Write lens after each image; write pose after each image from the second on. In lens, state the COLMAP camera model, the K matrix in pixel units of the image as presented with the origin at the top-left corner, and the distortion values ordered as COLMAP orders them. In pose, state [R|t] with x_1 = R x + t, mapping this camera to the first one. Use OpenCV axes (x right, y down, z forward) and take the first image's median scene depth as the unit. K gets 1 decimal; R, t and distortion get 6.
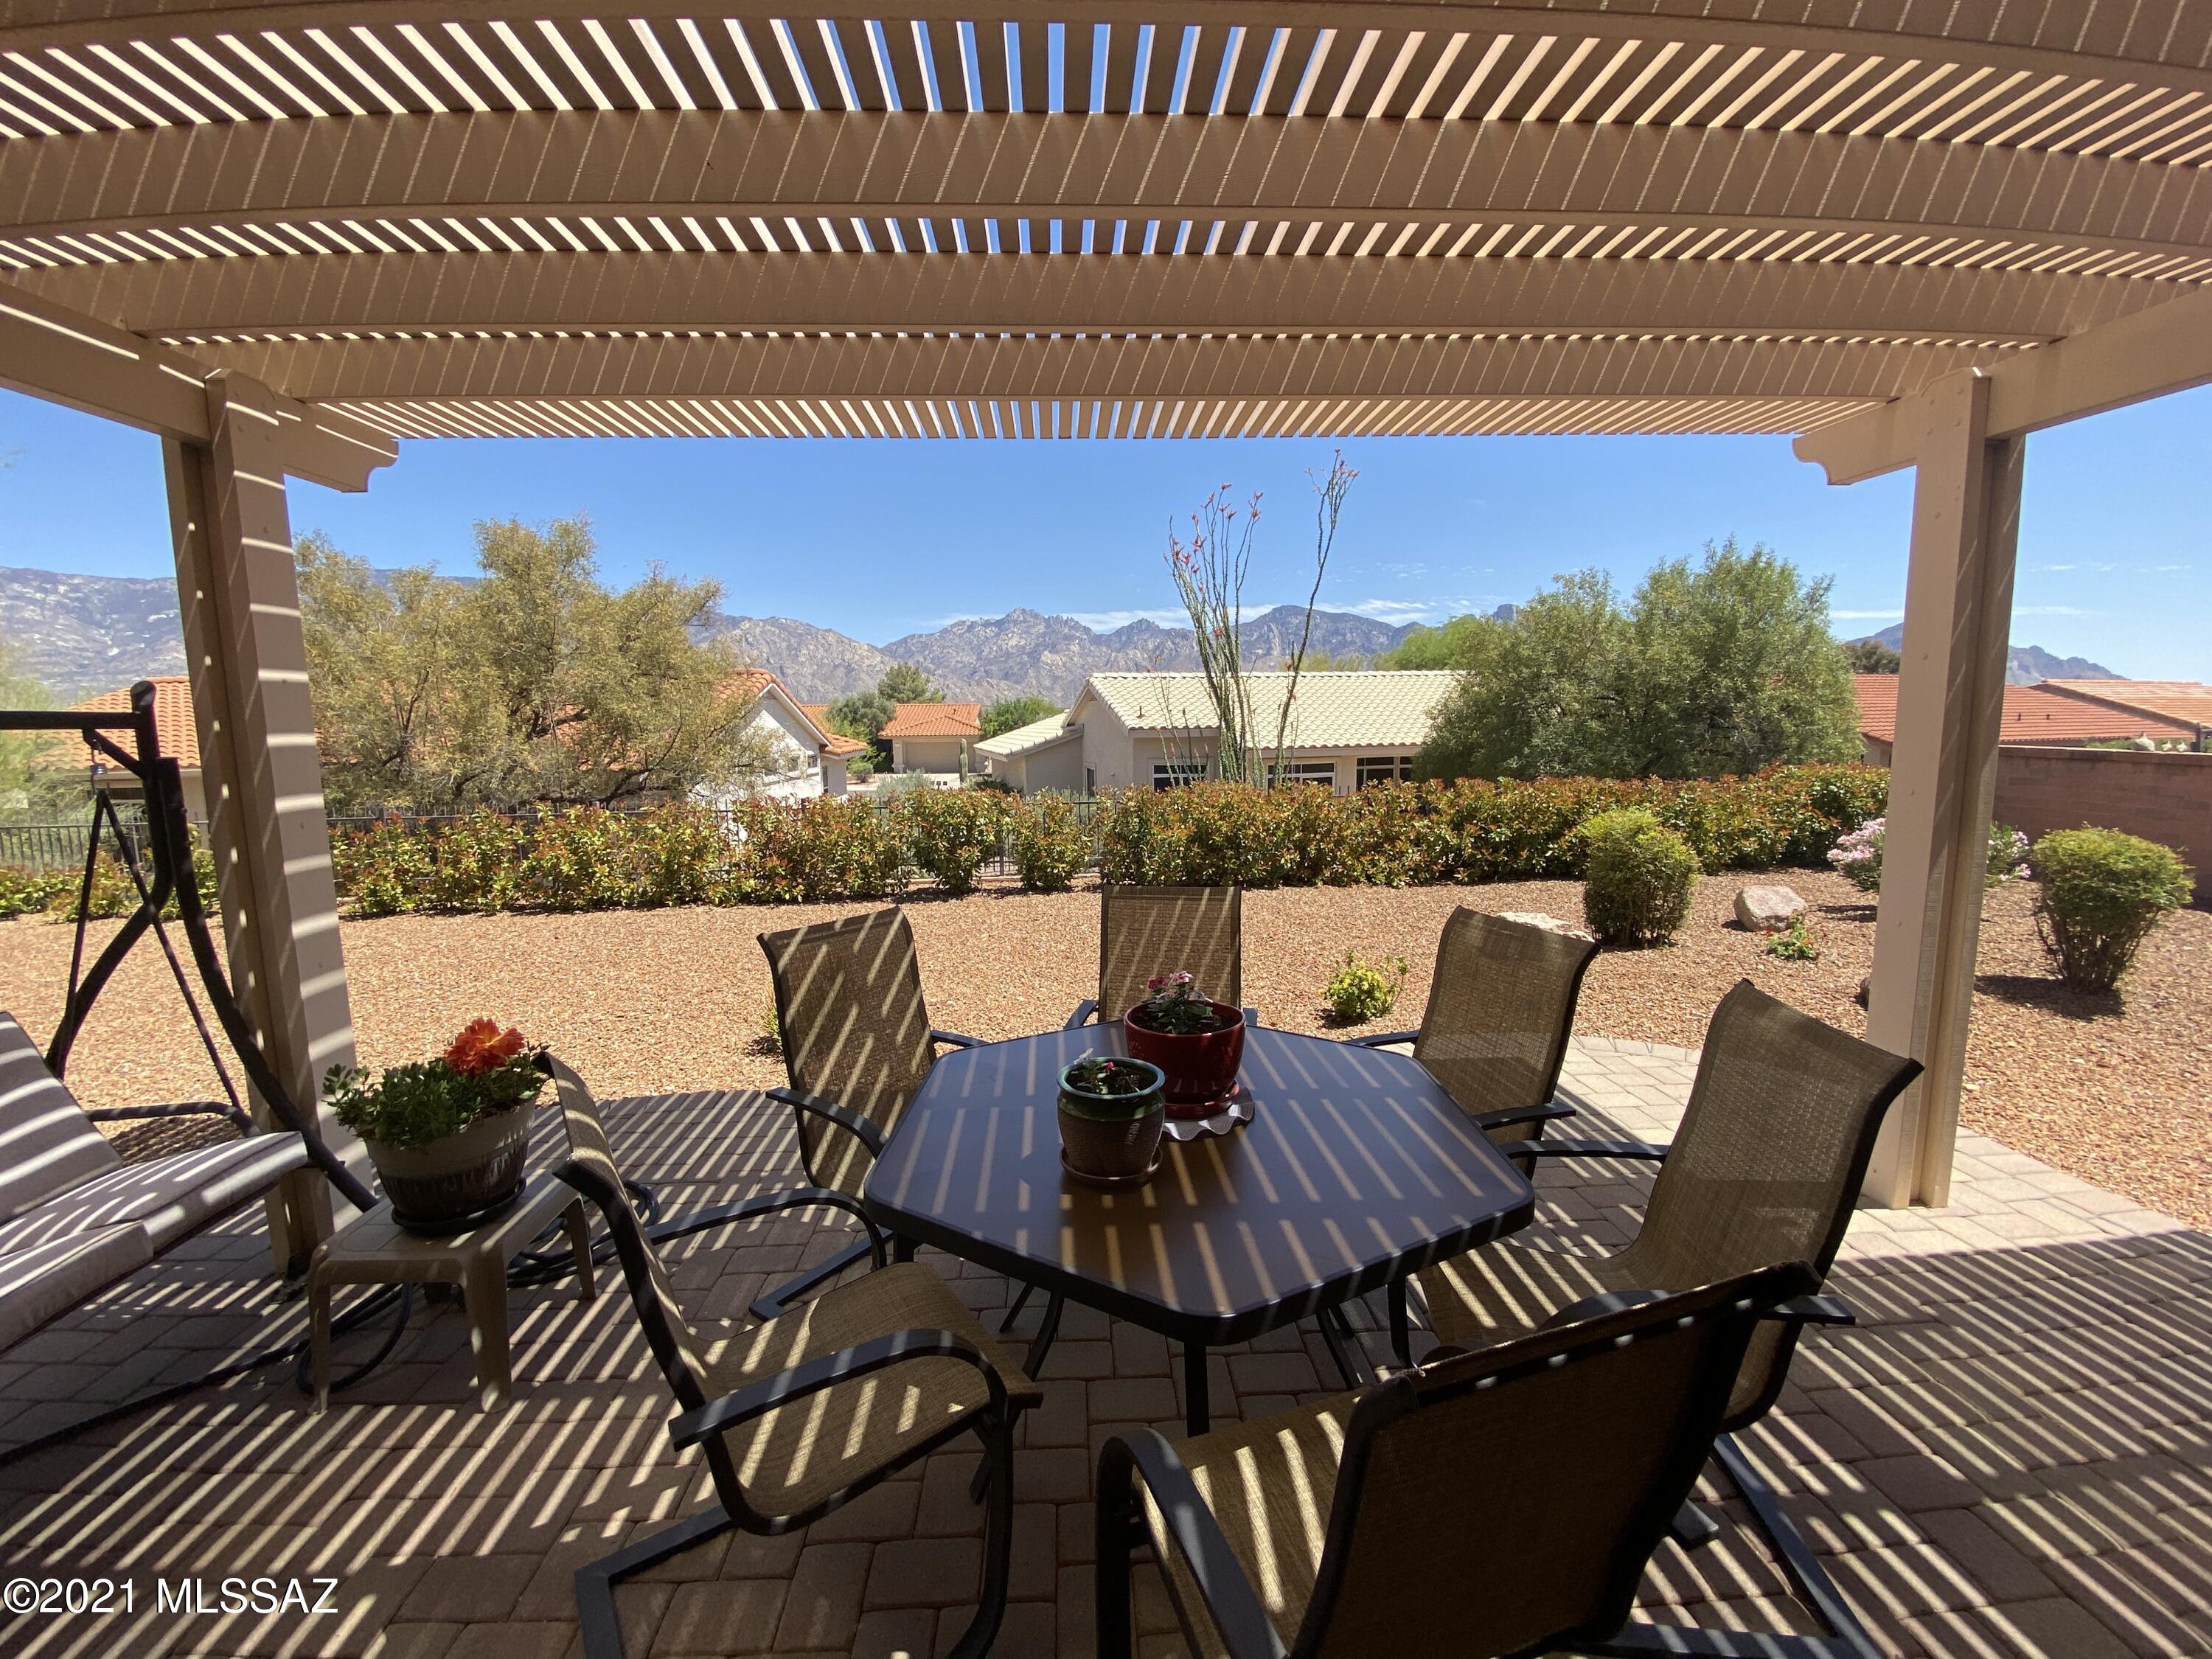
lens RADIAL K [[896.7, 0, 1097.8], [0, 896.7, 824.8], [0, 0, 1]] dist [0.006123, -0.013435]
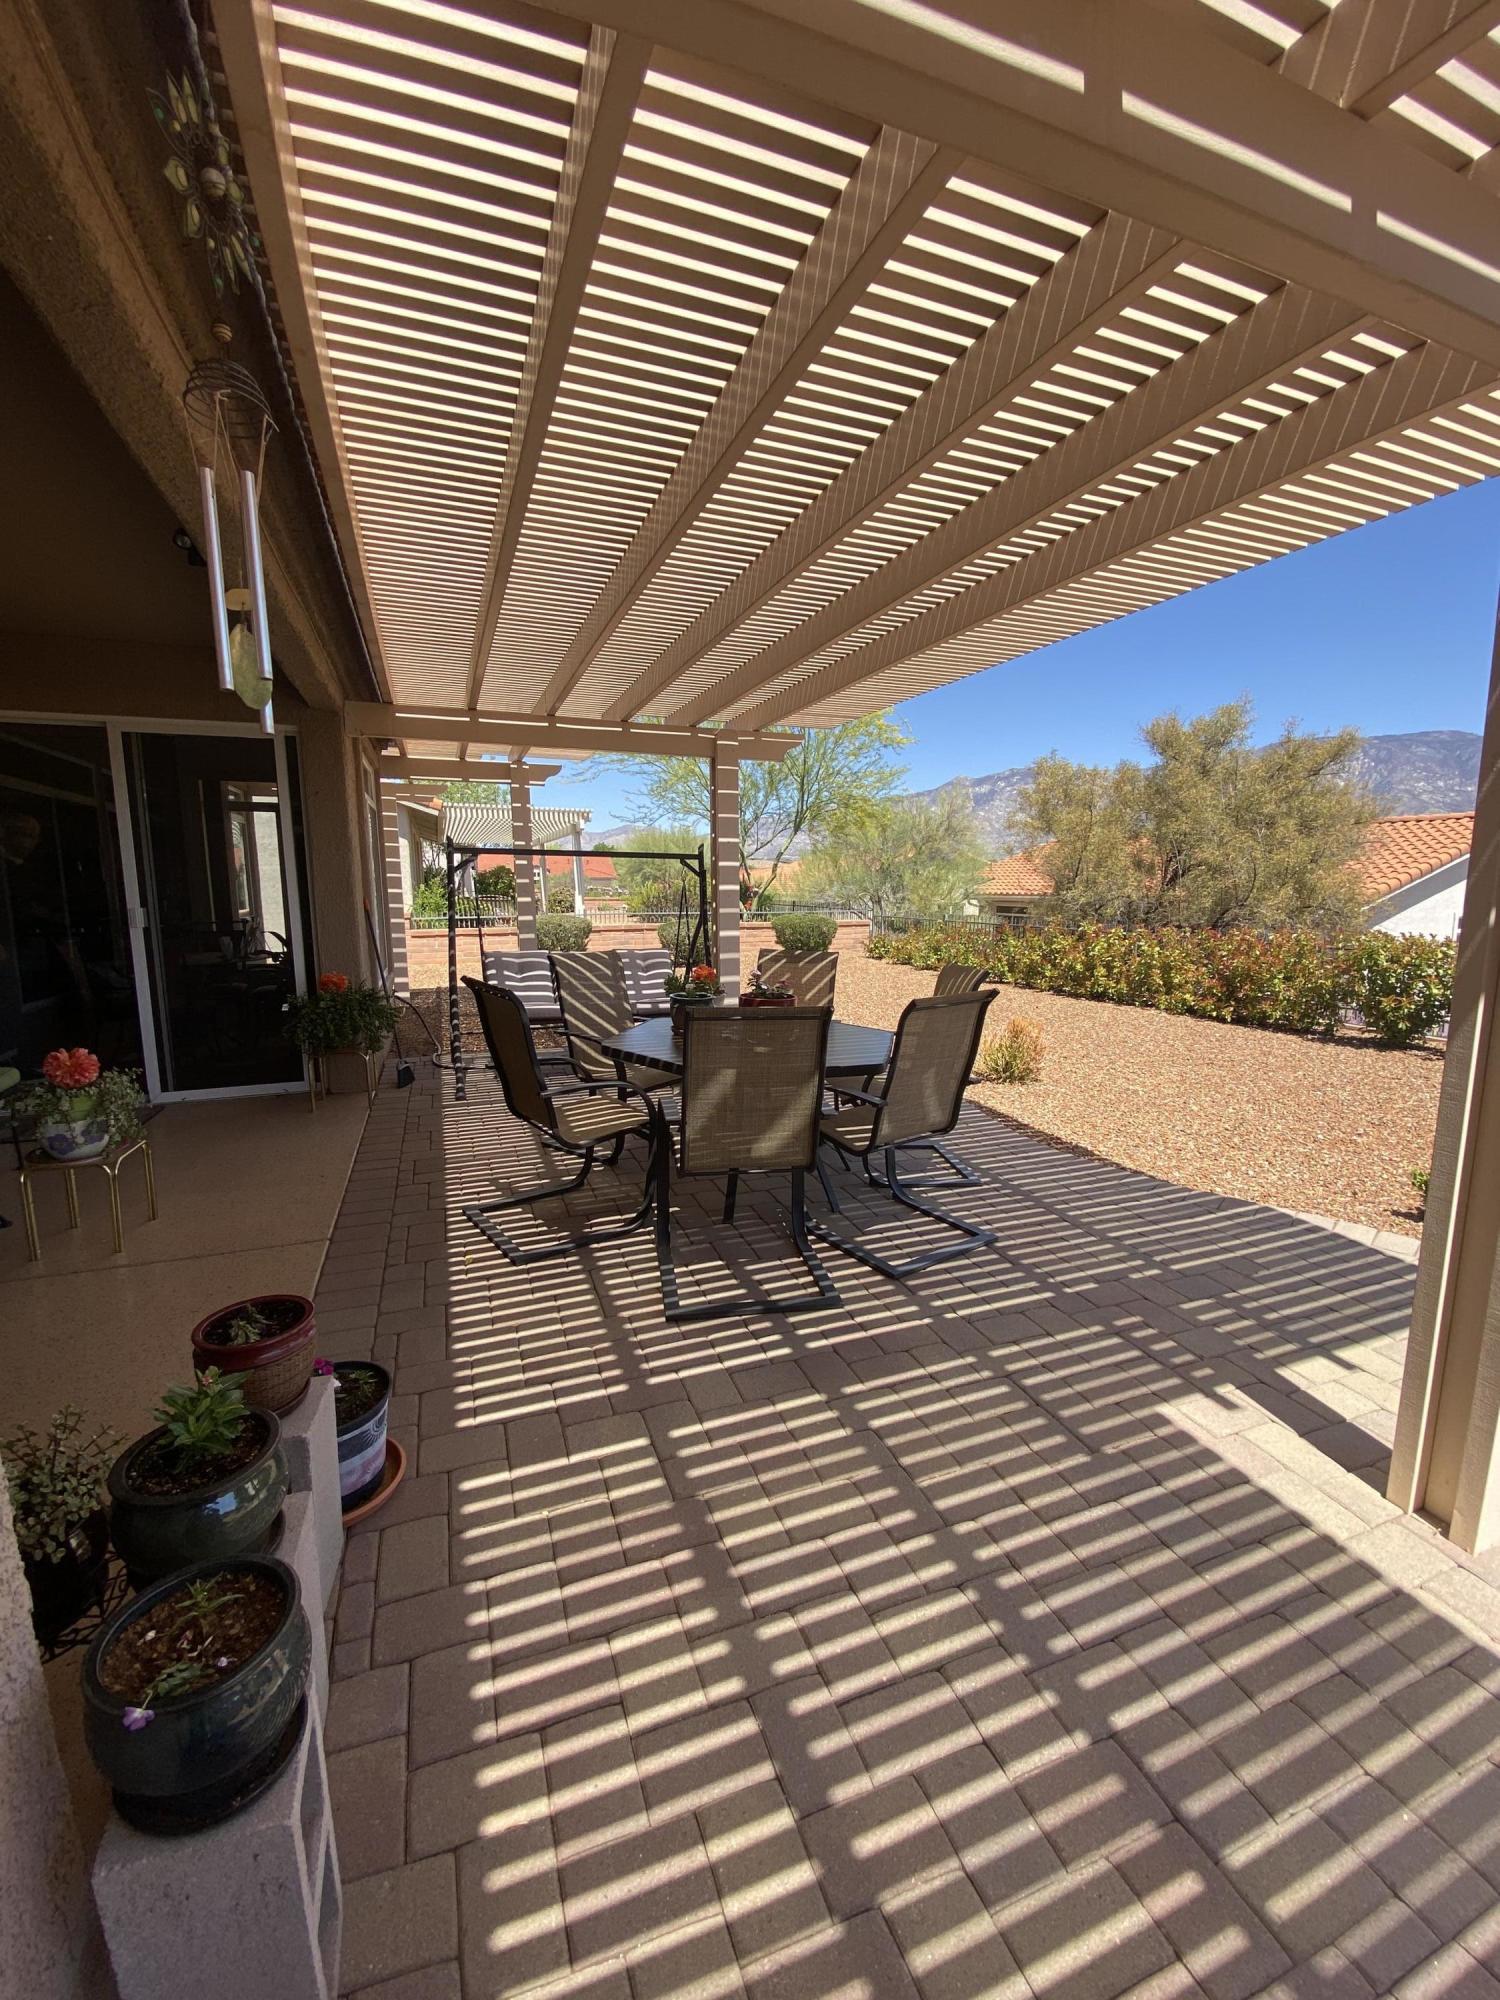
lens RADIAL K [[810.8, 0, 744.6], [0, 810.8, 1000.5], [0, 0, 1]] dist [0.006123, -0.013435]
pose [[0.303396, 0.148688, -0.941192, 0.465124], [-0.109534, 0.986645, 0.120560, 0.003618], [0.946548, 0.066515, 0.315631, 0.097016]]
